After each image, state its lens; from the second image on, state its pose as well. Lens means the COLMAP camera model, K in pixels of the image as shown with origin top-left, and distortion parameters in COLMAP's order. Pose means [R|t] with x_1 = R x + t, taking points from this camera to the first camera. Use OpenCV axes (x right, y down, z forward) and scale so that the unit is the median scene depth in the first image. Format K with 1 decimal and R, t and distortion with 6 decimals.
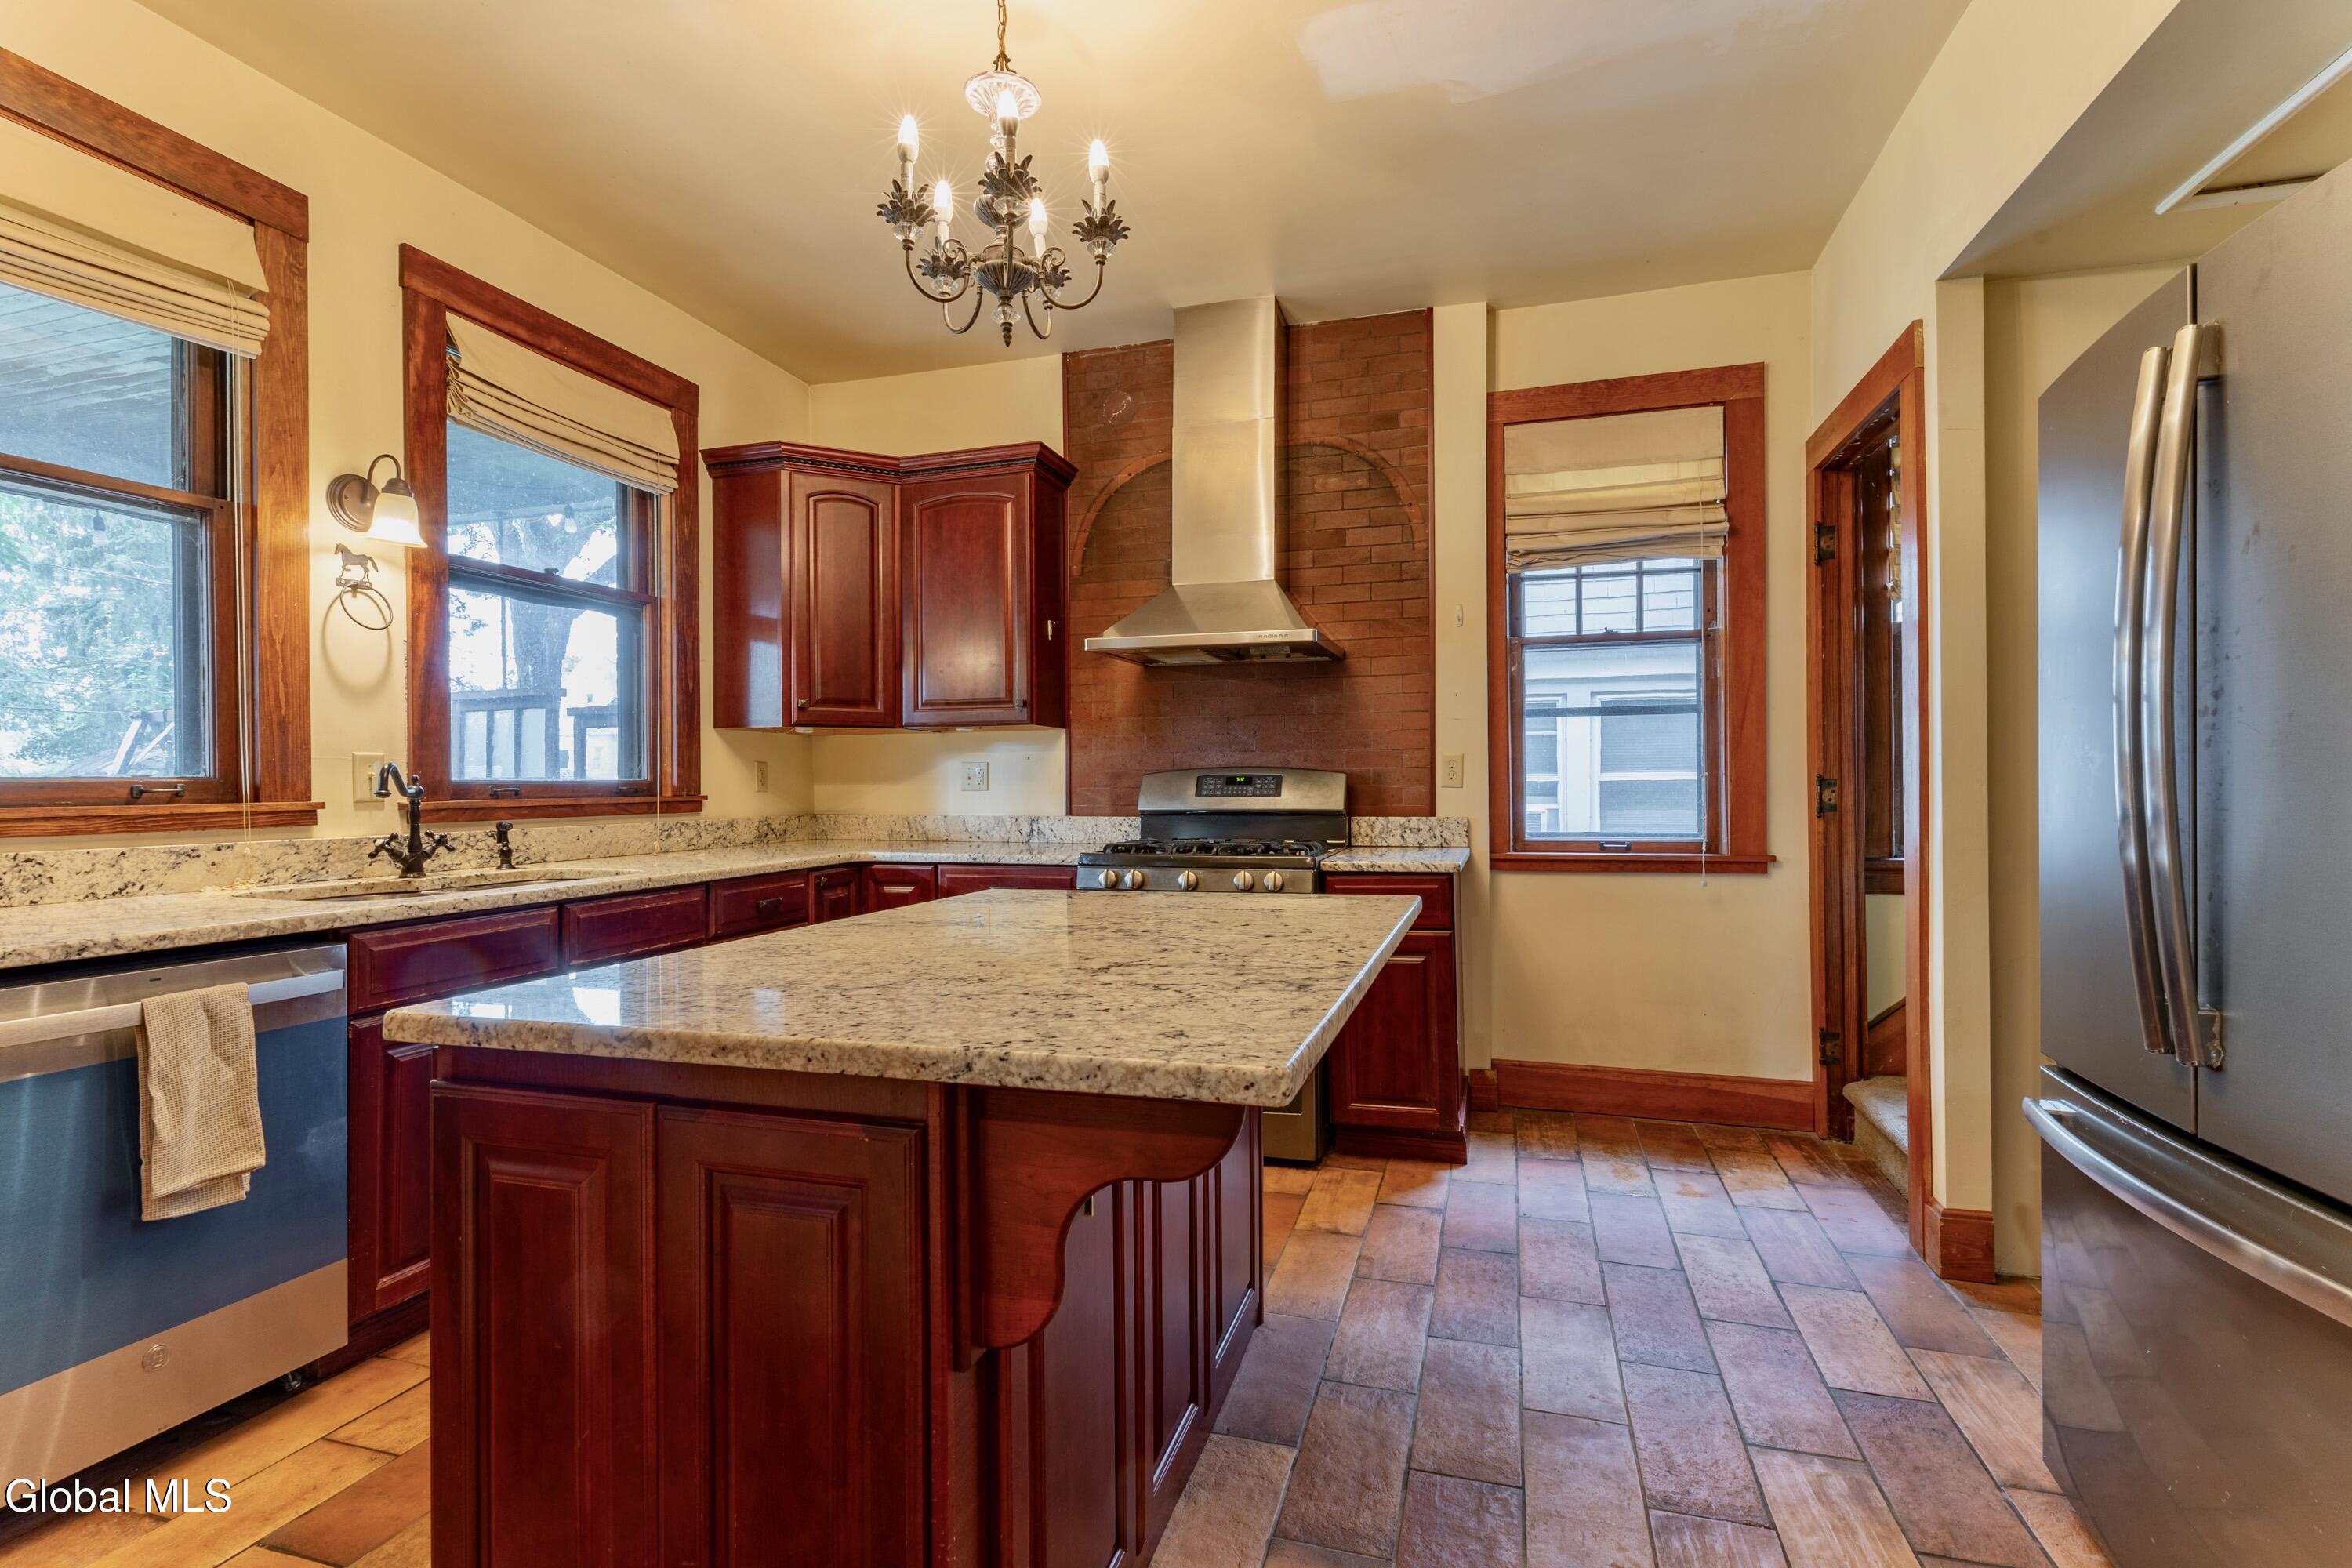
lens RADIAL K [[1087.1, 0, 1221.9], [0, 1087.1, 780.4], [0, 0, 1]] dist [0.000610, 0.000187]
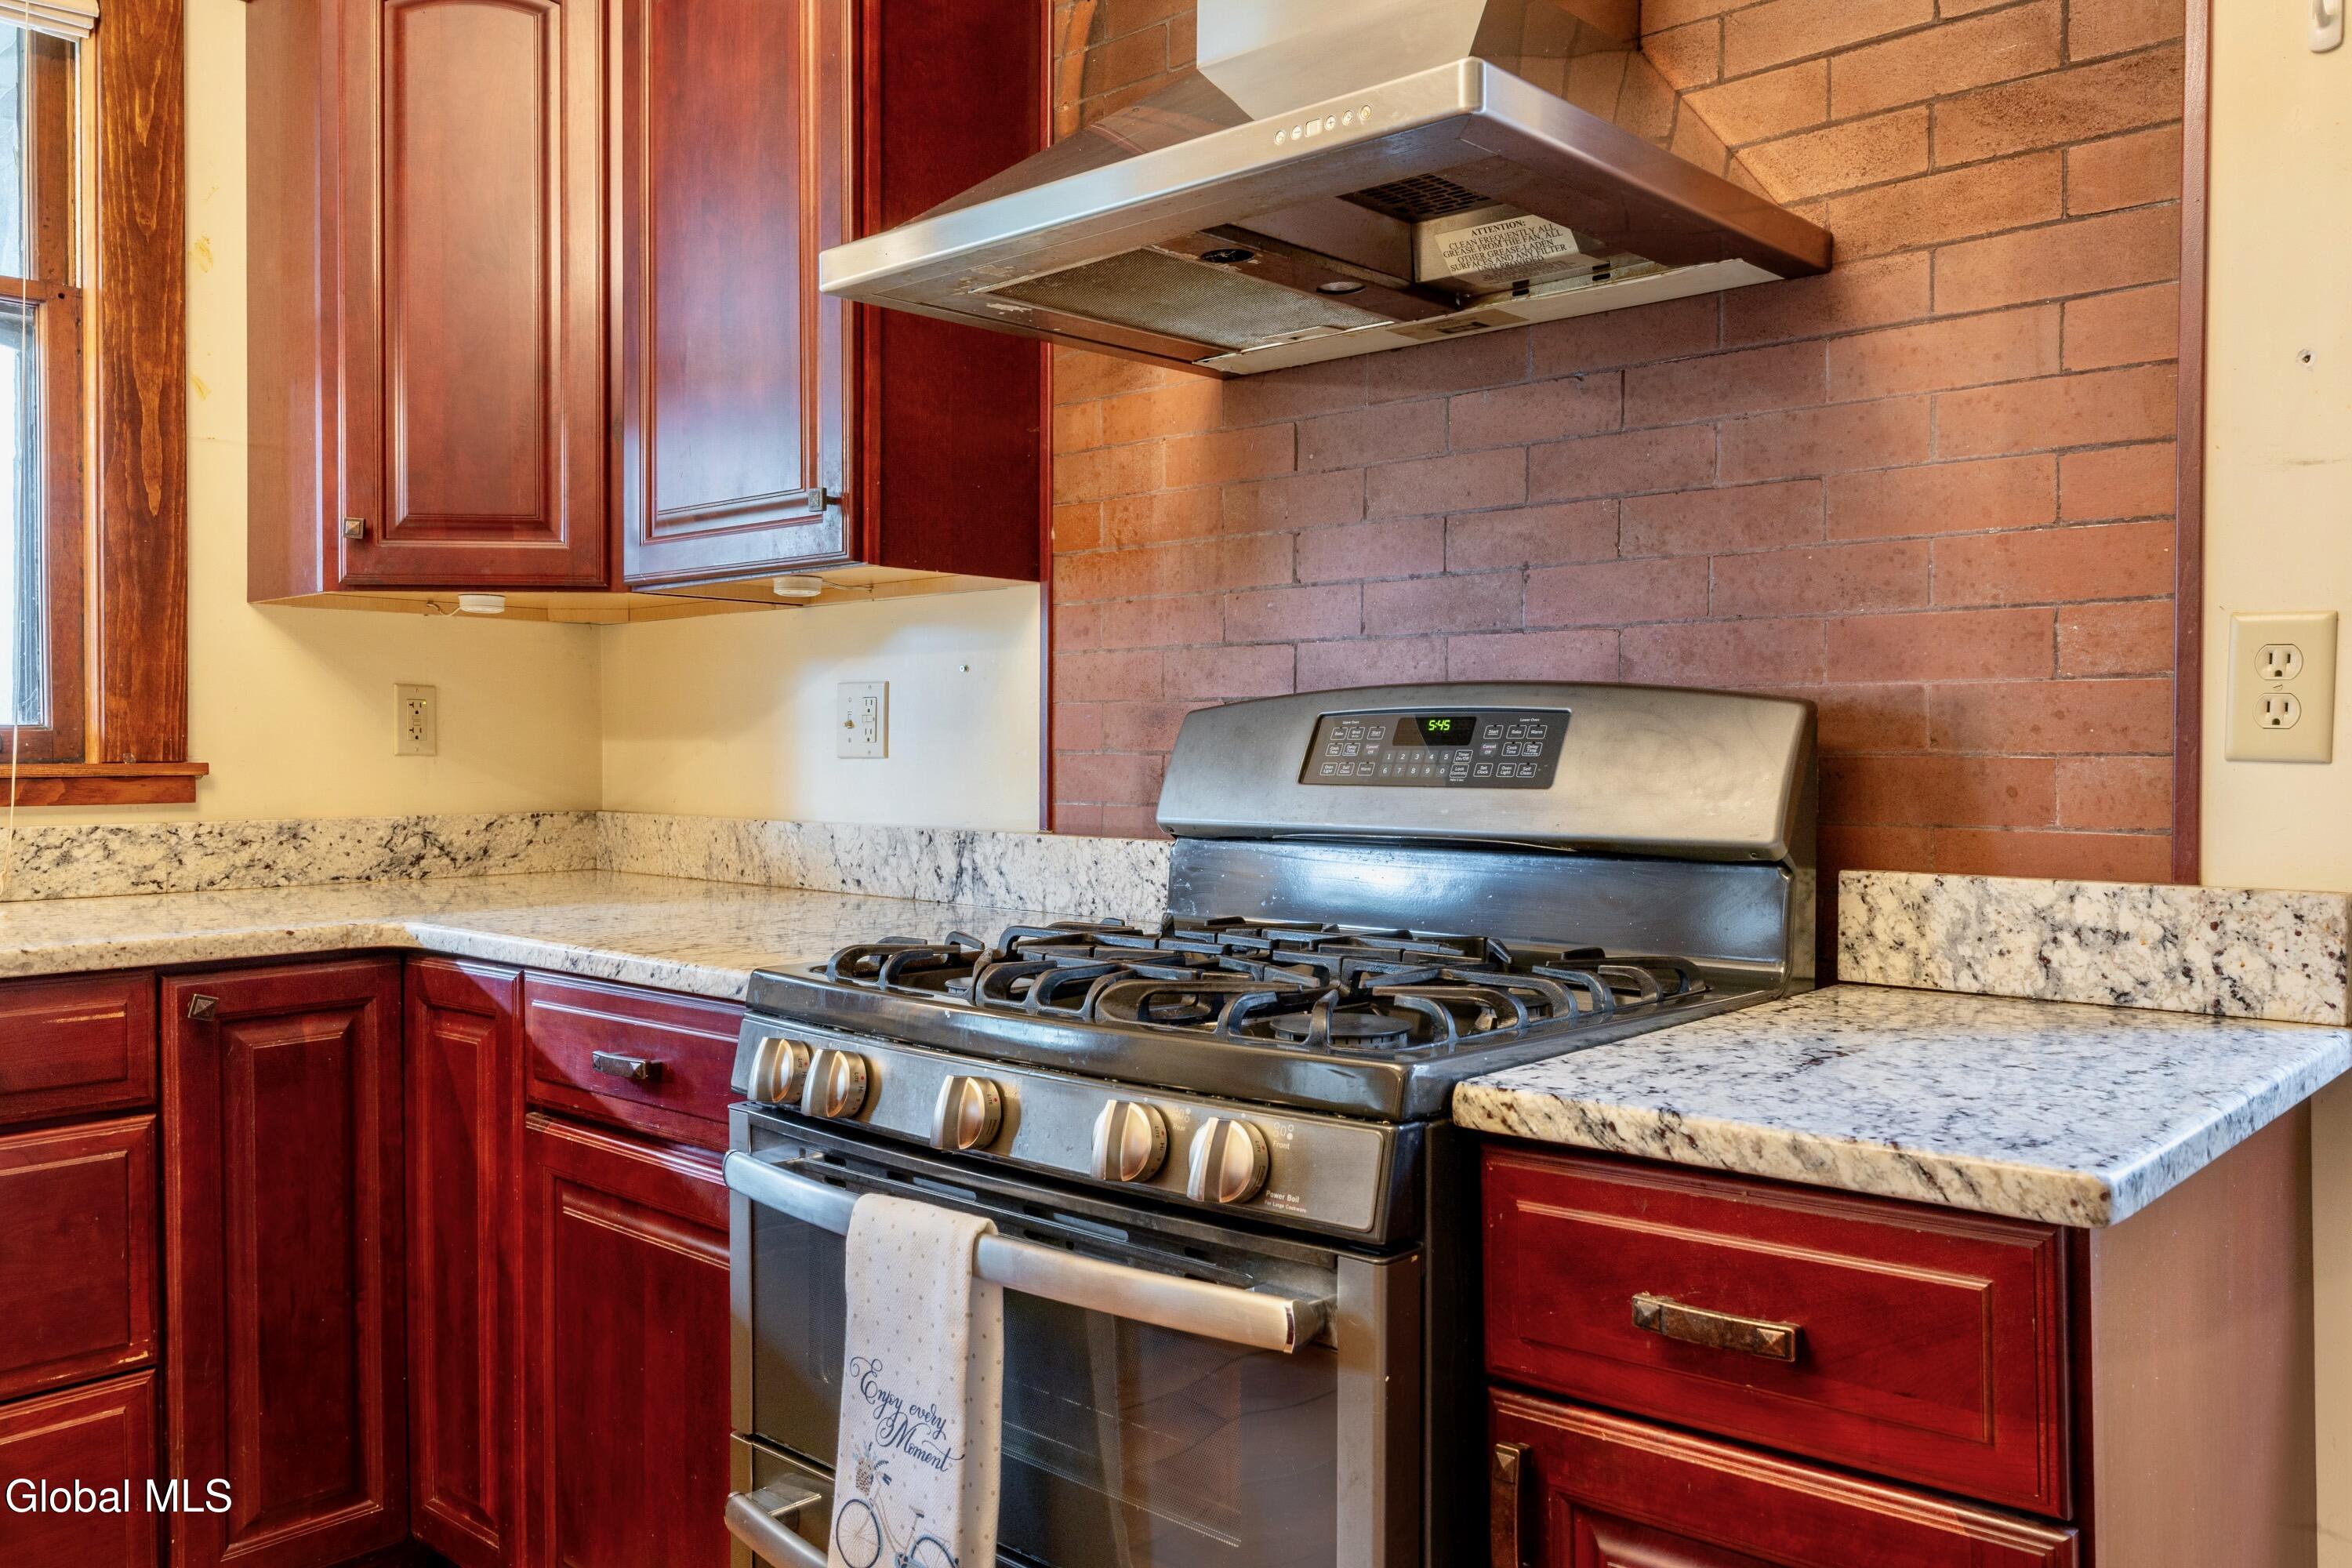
lens RADIAL K [[1849.0, 0, 1176.0], [0, 1849.0, 784.0], [0, 0, 1]] dist [0.005298, 0.001200]
pose [[0.891112, 0.015164, -0.453529, 0.179057], [-0.005035, 0.999710, 0.023534, 0.003222], [0.453755, -0.018688, 0.890931, 0.535523]]
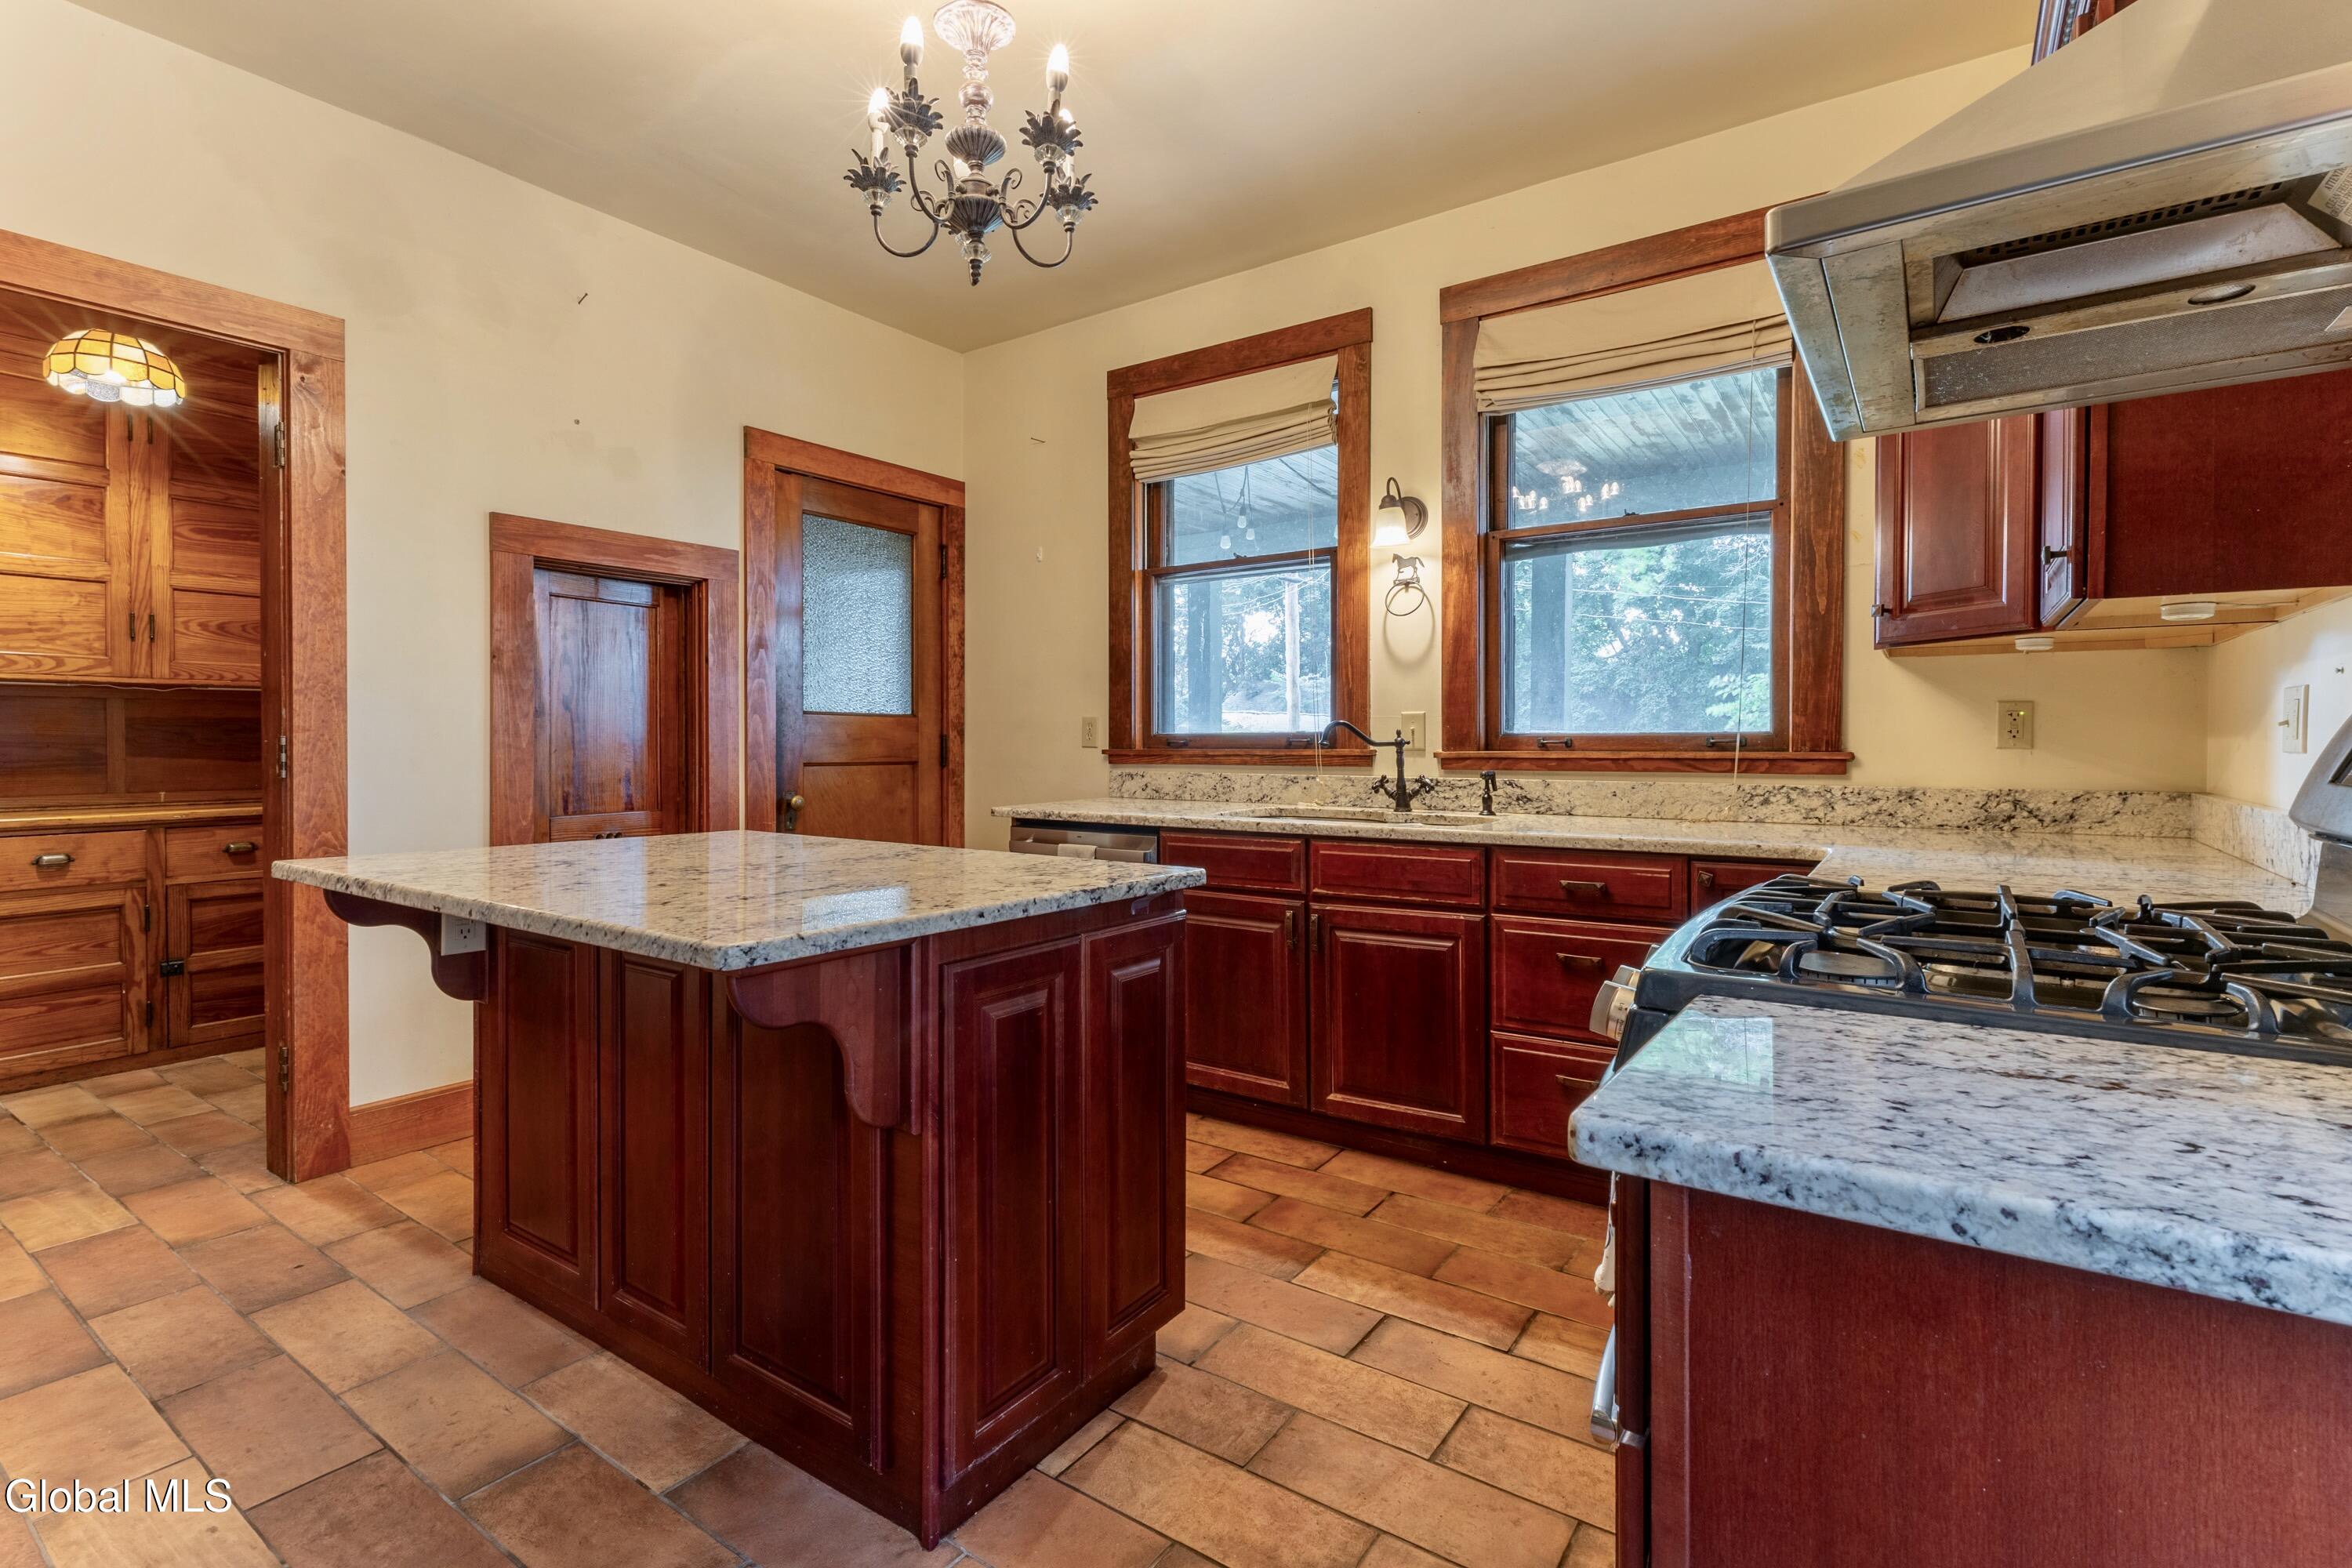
lens RADIAL K [[1088.7, 0, 1161.4], [0, 1088.7, 748.4], [0, 0, 1]] dist [-0.002462, -0.000439]
pose [[-0.341458, 0.011445, -0.939827, 0.362639], [0.003349, 0.999934, 0.010960, 0.001722], [0.939891, 0.000595, -0.341474, 0.814555]]
